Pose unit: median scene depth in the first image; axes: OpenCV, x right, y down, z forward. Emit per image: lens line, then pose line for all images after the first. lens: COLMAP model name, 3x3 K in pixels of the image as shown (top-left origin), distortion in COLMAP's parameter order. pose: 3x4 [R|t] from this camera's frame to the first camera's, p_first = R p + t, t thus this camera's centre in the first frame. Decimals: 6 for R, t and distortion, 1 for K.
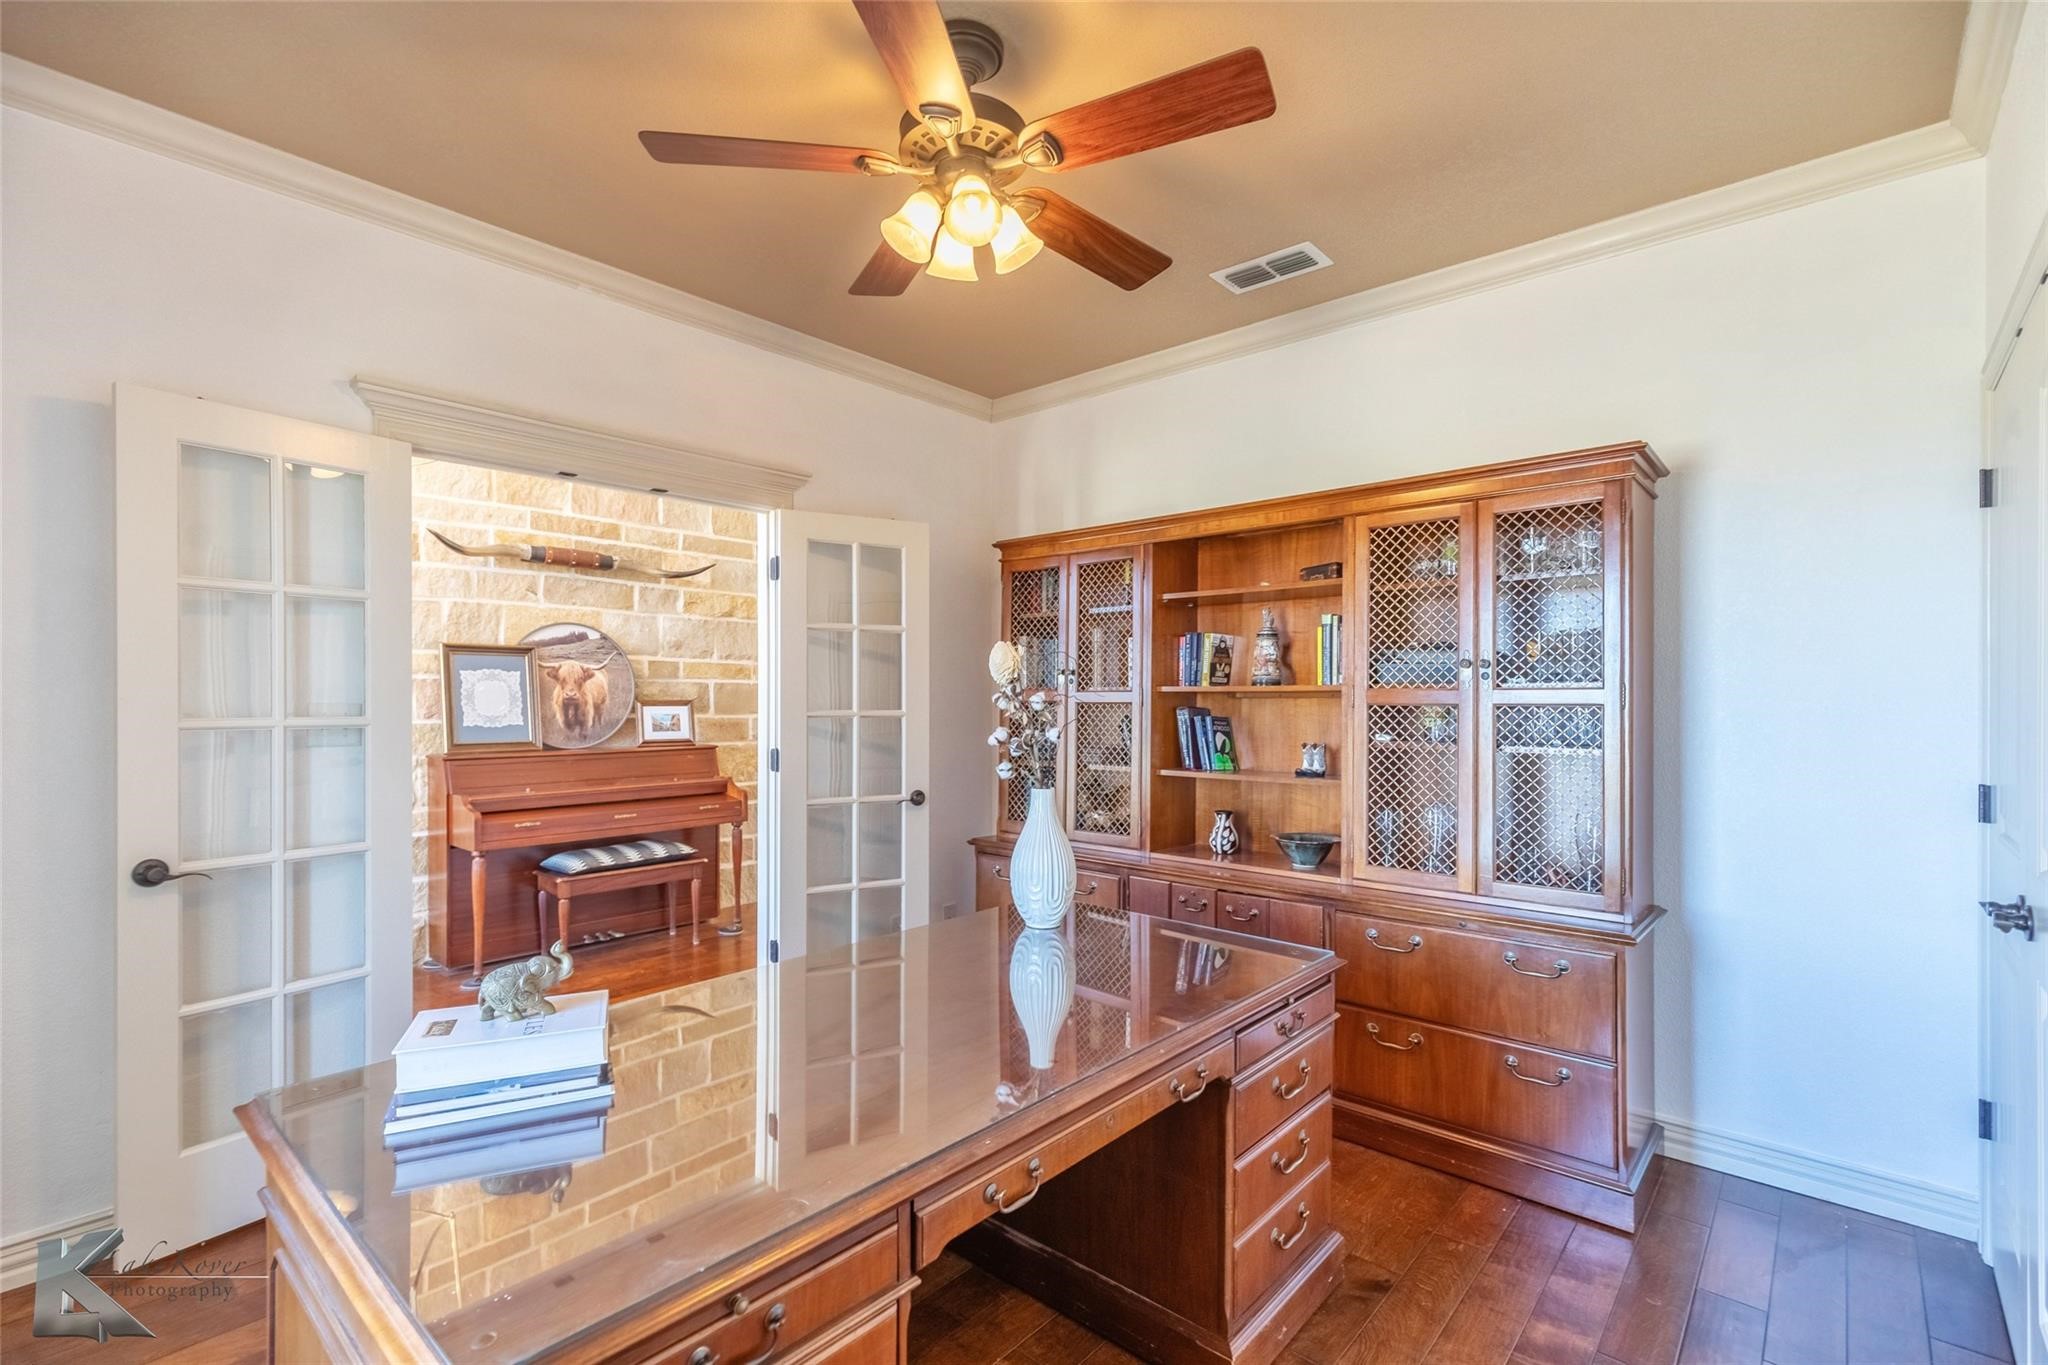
lens RADIAL K [[929.3, 0, 1027.2], [0, 929.3, 701.1], [0, 0, 1]] dist [0.005394, -0.002003]
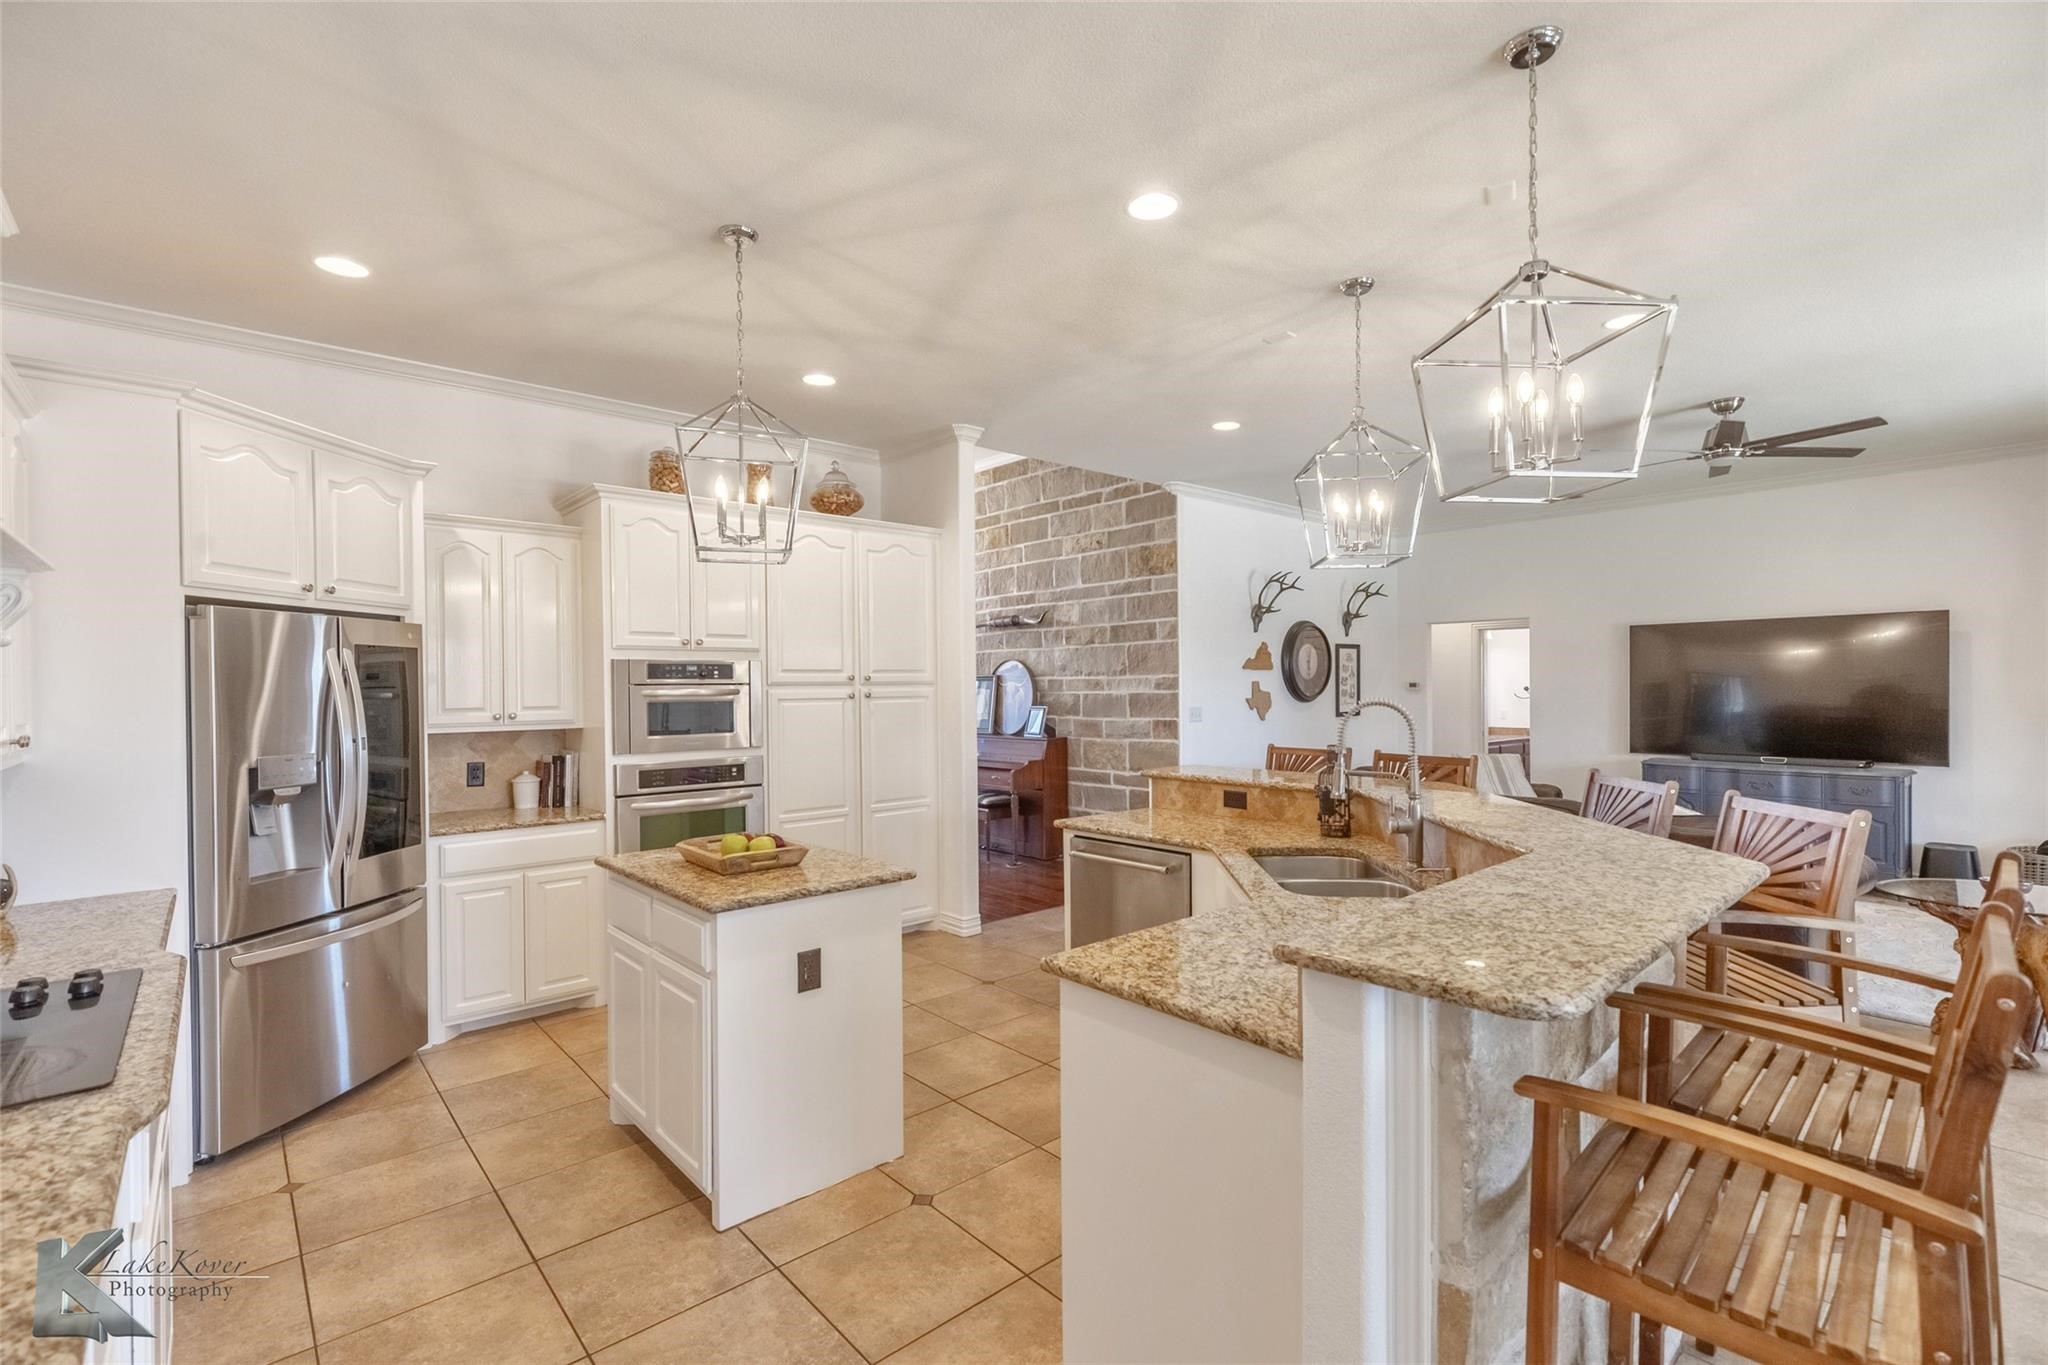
lens RADIAL K [[929.3, 0, 1015.5], [0, 929.3, 692.2], [0, 0, 1]] dist [0.005394, -0.002003]
pose [[-0.123582, 0.010308, -0.992281, 1.044961], [0.018182, 0.999802, 0.008122, -0.035291], [0.992168, -0.017038, -0.123745, 1.093527]]
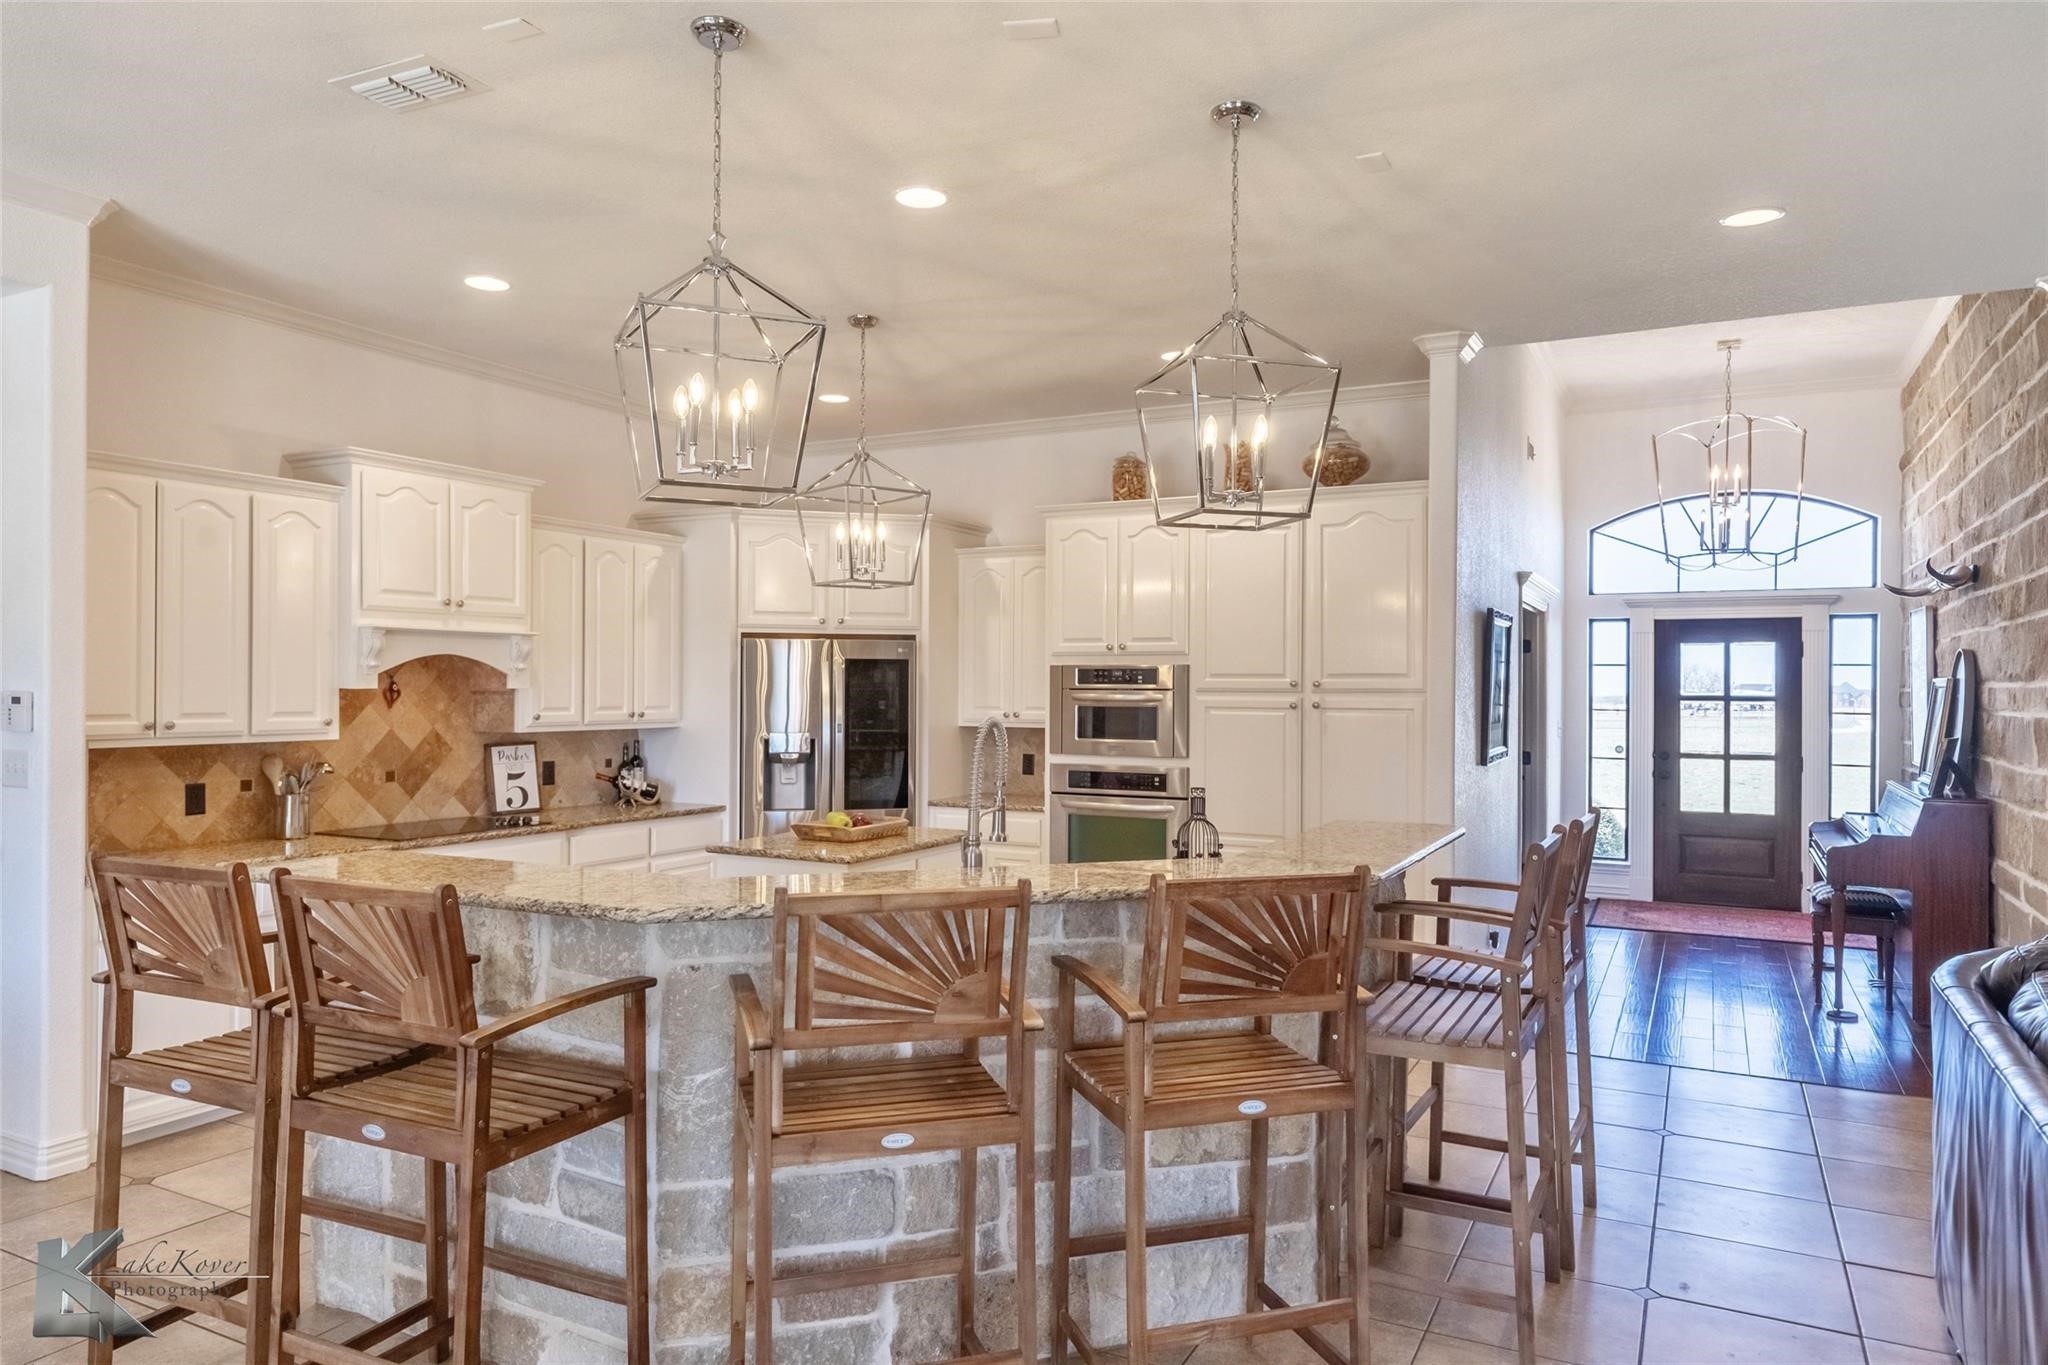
lens RADIAL K [[1310.1, 0, 1014.8], [0, 1310.1, 684.2], [0, 0, 1]] dist [-0.005466, 0.005843]
pose [[-0.974011, -0.002687, -0.226484, 0.612375], [-0.000507, 0.999953, -0.009686, -0.034033], [0.226499, -0.009320, -0.973967, 1.820669]]
